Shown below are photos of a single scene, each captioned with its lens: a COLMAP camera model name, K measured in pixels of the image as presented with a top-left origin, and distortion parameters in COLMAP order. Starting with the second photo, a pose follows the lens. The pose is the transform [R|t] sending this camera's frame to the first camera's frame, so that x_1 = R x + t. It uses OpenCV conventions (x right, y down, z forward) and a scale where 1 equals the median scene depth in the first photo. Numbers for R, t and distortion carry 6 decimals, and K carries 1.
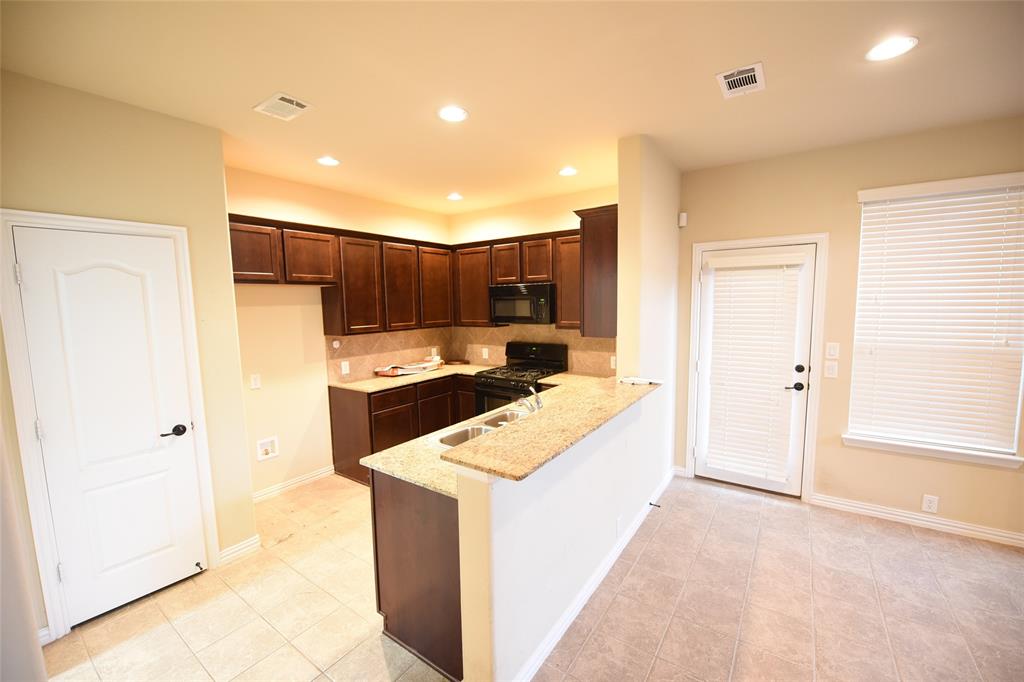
lens RADIAL K [[411.2, 0, 513.6], [0, 411.2, 342.2], [0, 0, 1]] dist [-0.019922, -0.000121]
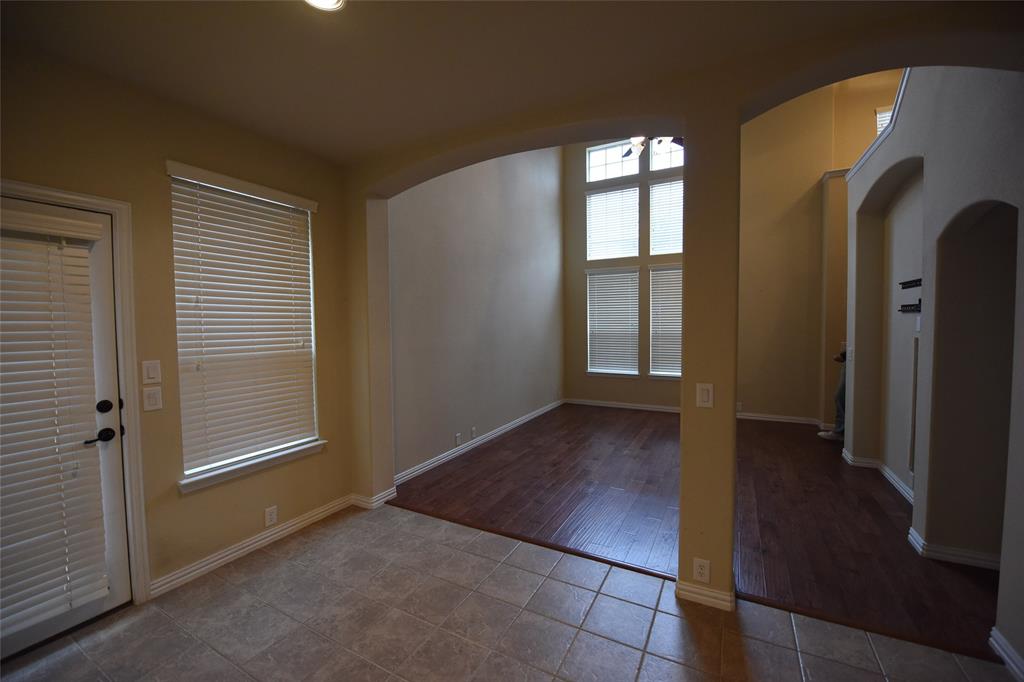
lens RADIAL K [[411.2, 0, 513.6], [0, 411.2, 342.2], [0, 0, 1]] dist [-0.019922, -0.000121]
pose [[-0.113070, -0.028134, 0.993189, 0.010385], [0.109342, 0.993175, 0.040582, 0.010082], [-0.987552, 0.113186, -0.109222, 0.436672]]
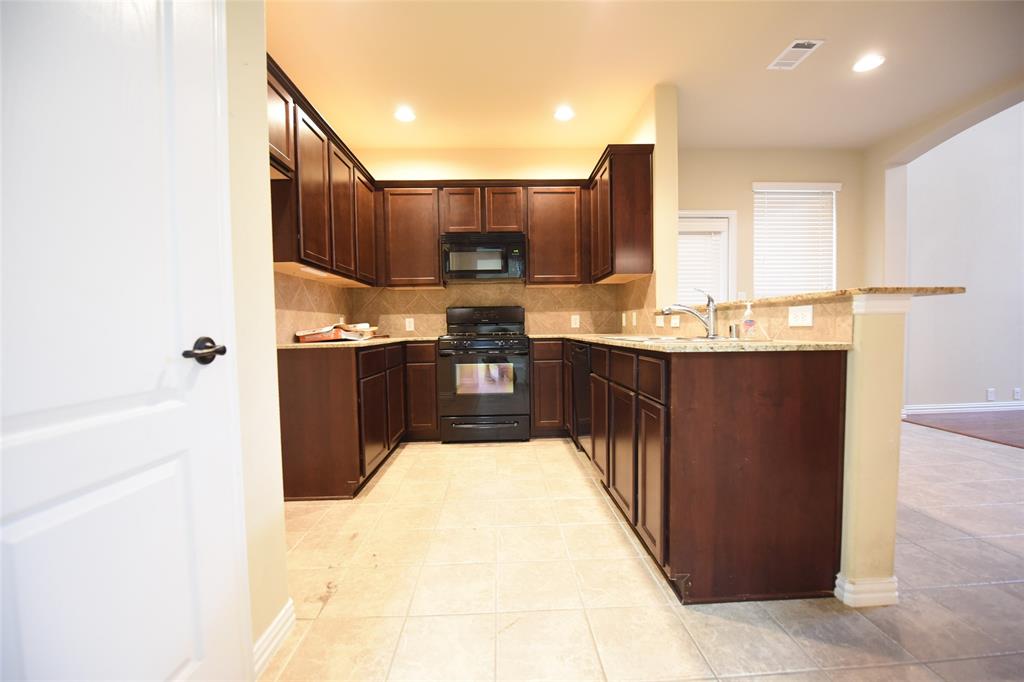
lens RADIAL K [[411.2, 0, 513.6], [0, 411.2, 342.2], [0, 0, 1]] dist [-0.019922, -0.000121]
pose [[0.802609, -0.019767, 0.596177, -0.612726], [0.063267, 0.996634, -0.052130, 0.184994], [-0.593140, 0.079558, 0.801159, 0.372851]]
